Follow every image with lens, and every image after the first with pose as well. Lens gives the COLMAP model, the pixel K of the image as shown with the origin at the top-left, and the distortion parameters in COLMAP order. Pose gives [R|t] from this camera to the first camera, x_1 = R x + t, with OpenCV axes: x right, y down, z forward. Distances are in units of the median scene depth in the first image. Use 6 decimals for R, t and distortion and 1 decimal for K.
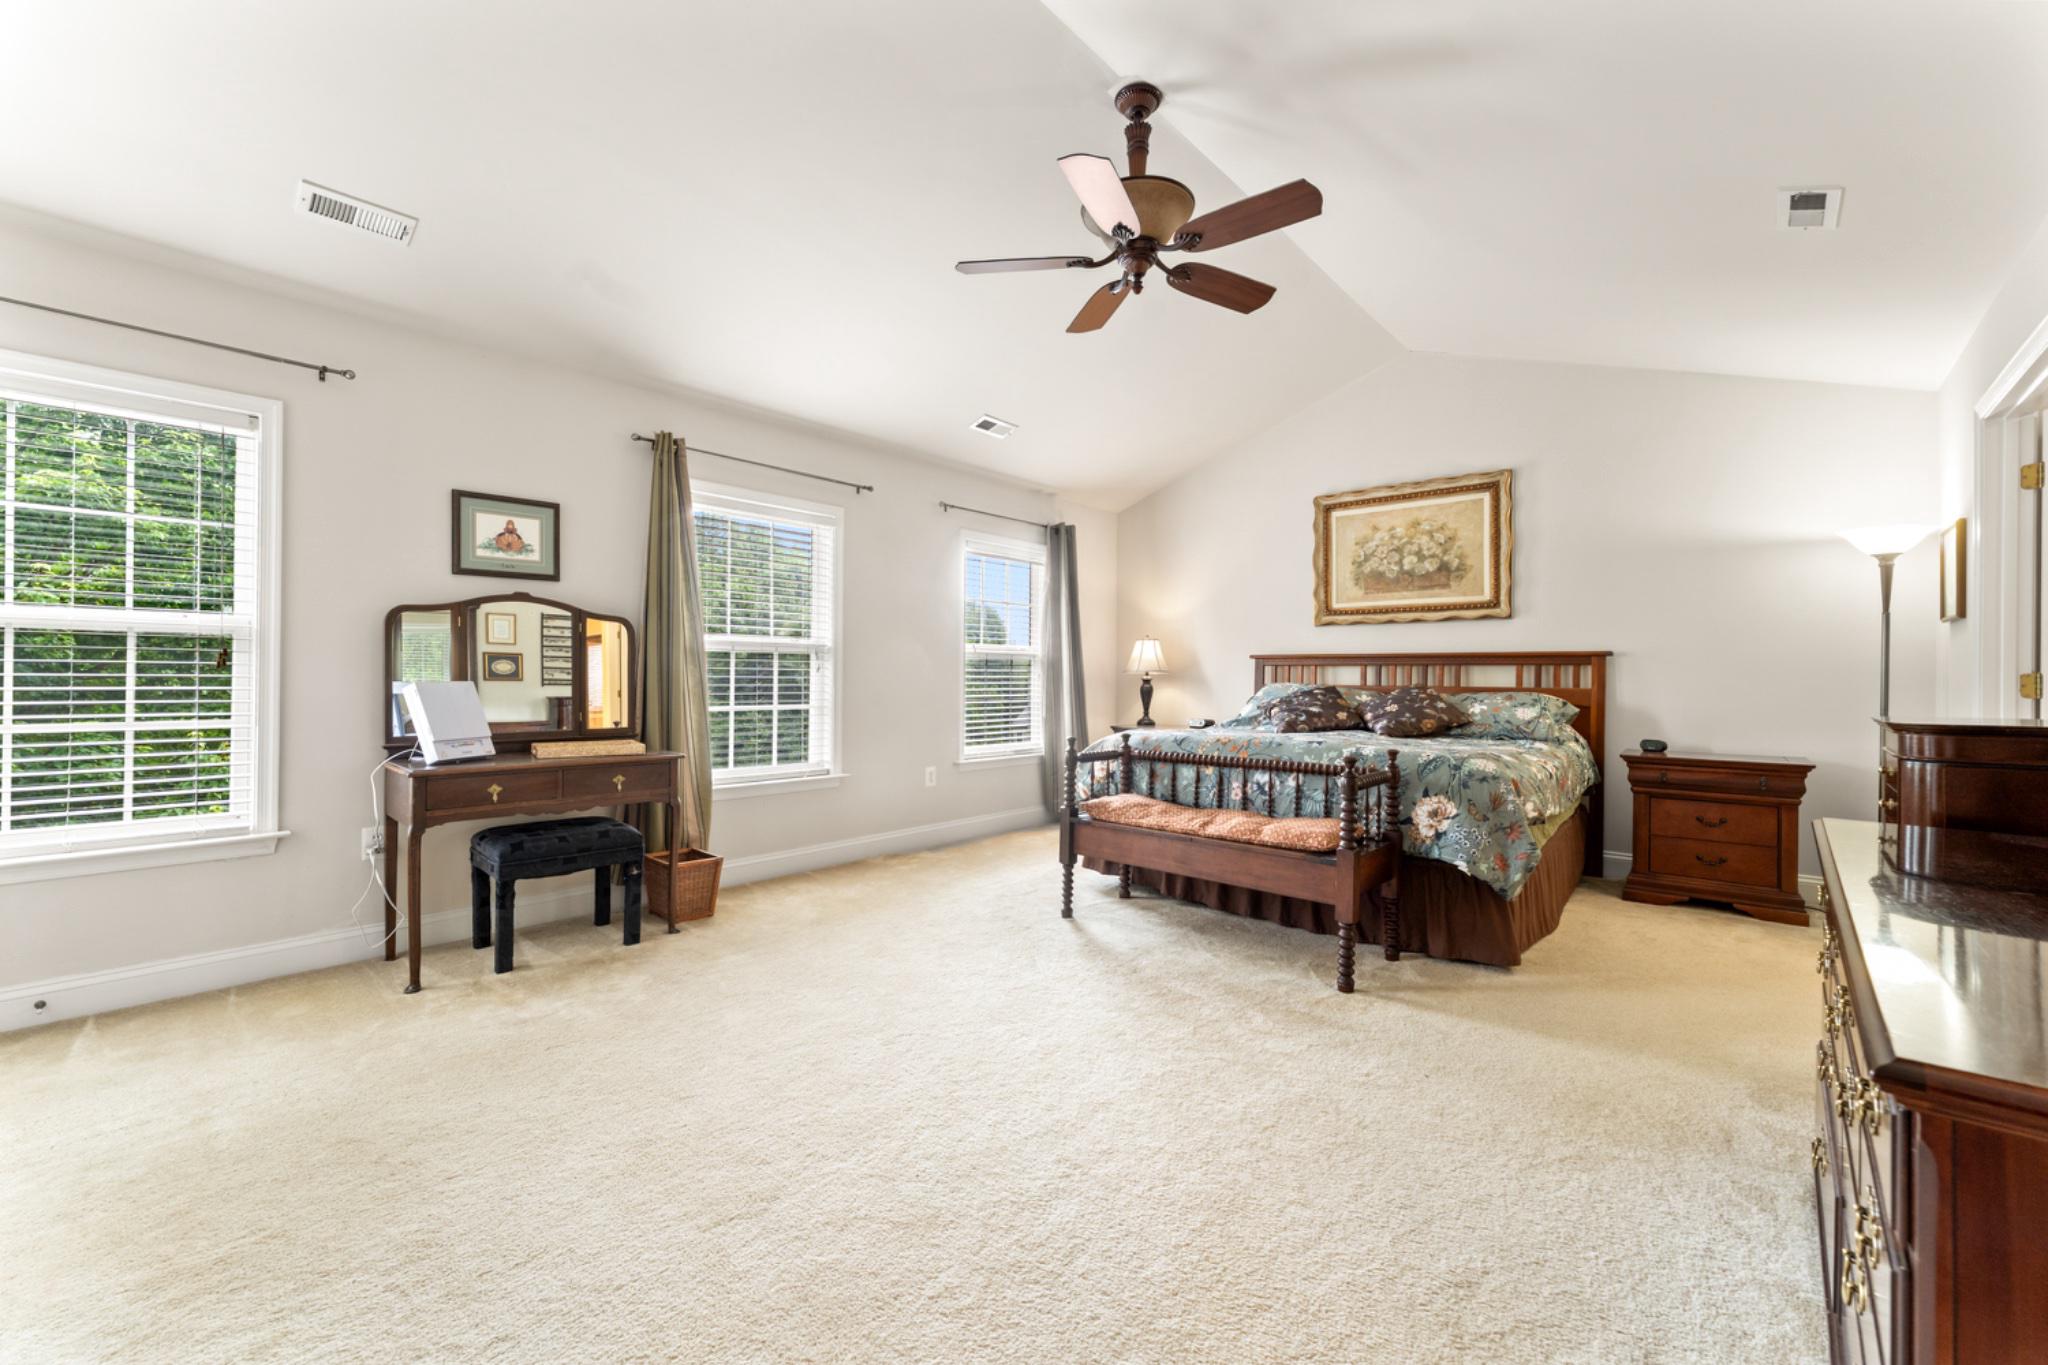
lens RADIAL K [[822.3, 0, 1023.0], [0, 822.3, 673.5], [0, 0, 1]] dist [-0.000010, -0.000147]
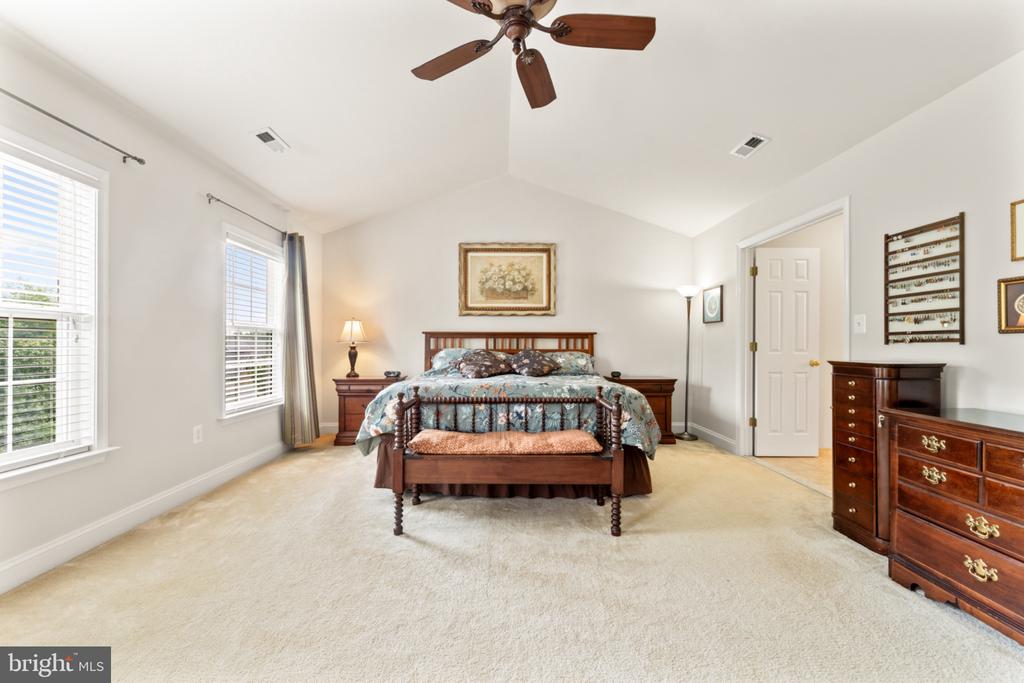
lens RADIAL K [[411.1, 0, 508.9], [0, 411.1, 344.9], [0, 0, 1]] dist [-0.000010, -0.000147]
pose [[0.738992, -0.005855, 0.673689, -0.231136], [0.001771, 0.999976, 0.006748, -0.001421], [-0.673712, -0.003794, 0.738984, 0.383628]]
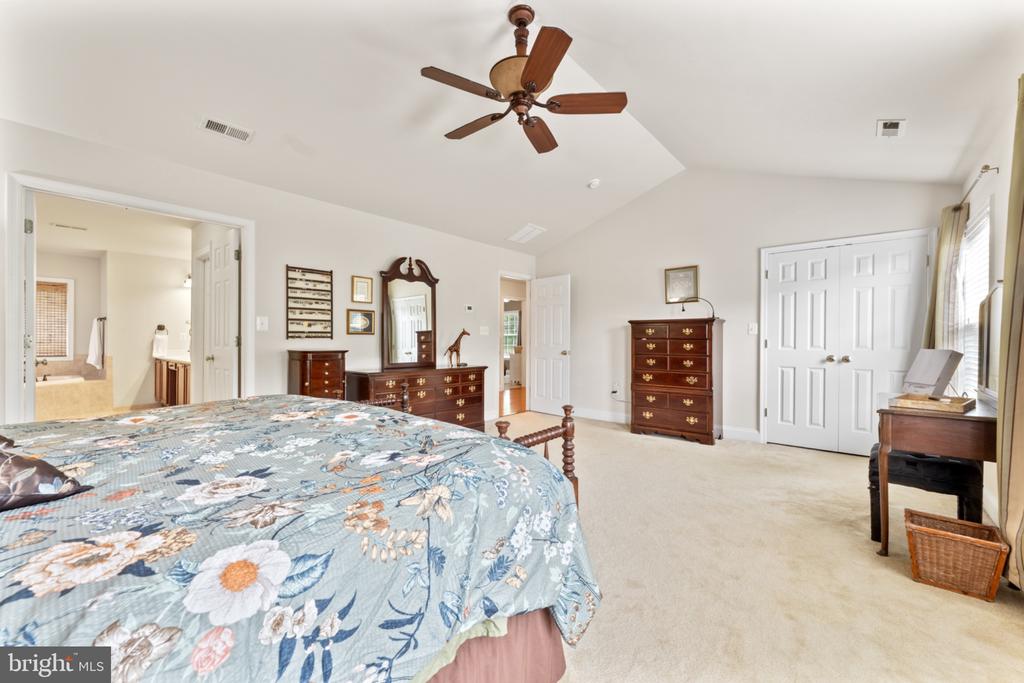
lens RADIAL K [[411.1, 0, 509.8], [0, 411.1, 343.1], [0, 0, 1]] dist [-0.000010, -0.000147]
pose [[-0.999870, -0.008246, -0.013854, 0.103063], [-0.008323, 0.999950, 0.005486, 0.002539], [0.013808, 0.005601, -0.999889, 1.324731]]
